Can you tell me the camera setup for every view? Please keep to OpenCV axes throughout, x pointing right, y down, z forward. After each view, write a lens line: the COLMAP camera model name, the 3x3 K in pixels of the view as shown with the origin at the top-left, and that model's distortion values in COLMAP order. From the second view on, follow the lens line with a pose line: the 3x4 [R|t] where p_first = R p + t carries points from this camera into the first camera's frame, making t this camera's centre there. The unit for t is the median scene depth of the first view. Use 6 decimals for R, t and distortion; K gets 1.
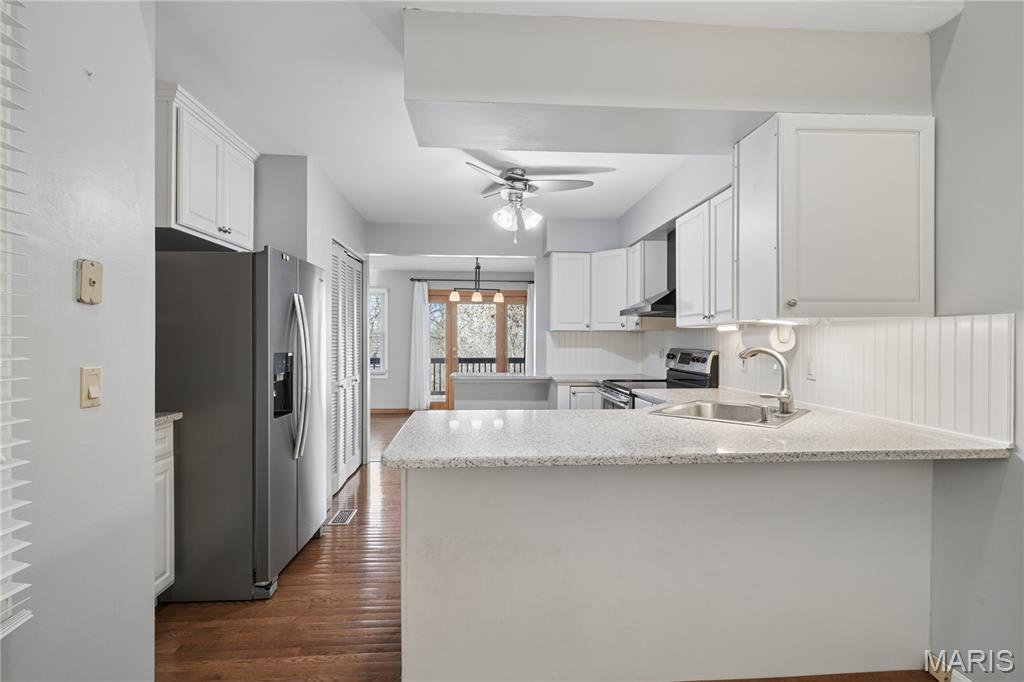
lens RADIAL K [[490.7, 0, 512.0], [0, 490.7, 341.0], [0, 0, 1]] dist [0.002239, 0.000678]
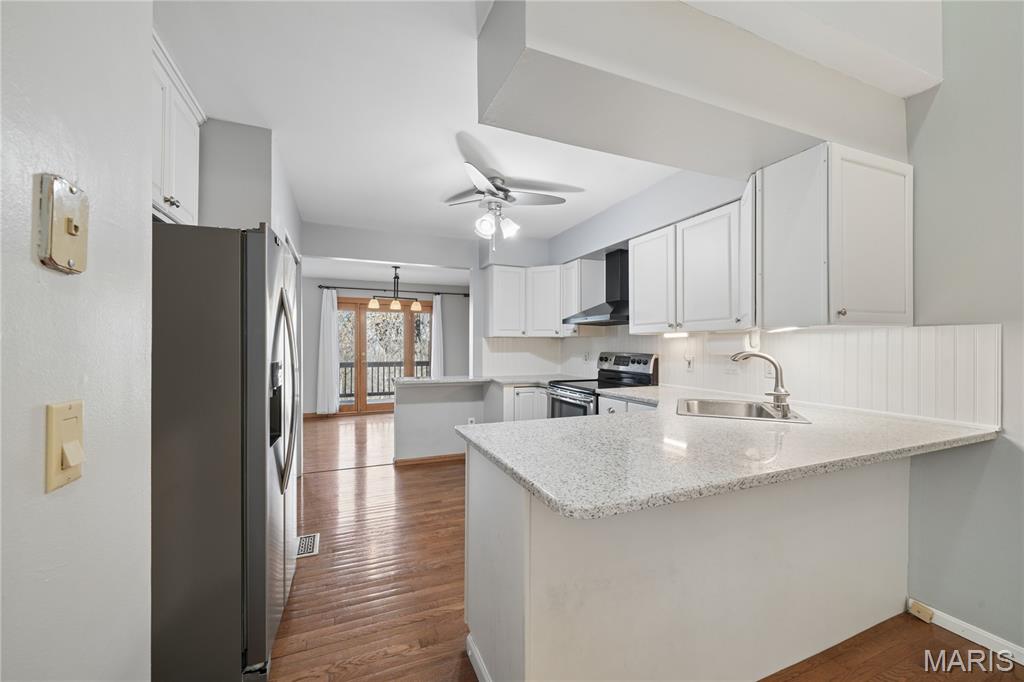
lens RADIAL K [[400.5, 0, 509.7], [0, 400.5, 344.5], [0, 0, 1]] dist [-0.000394, -0.000030]
pose [[0.947701, -0.000764, 0.319157, -0.228707], [0.002040, 0.999991, -0.003665, -0.000768], [-0.319152, 0.004125, 0.947695, 0.196039]]
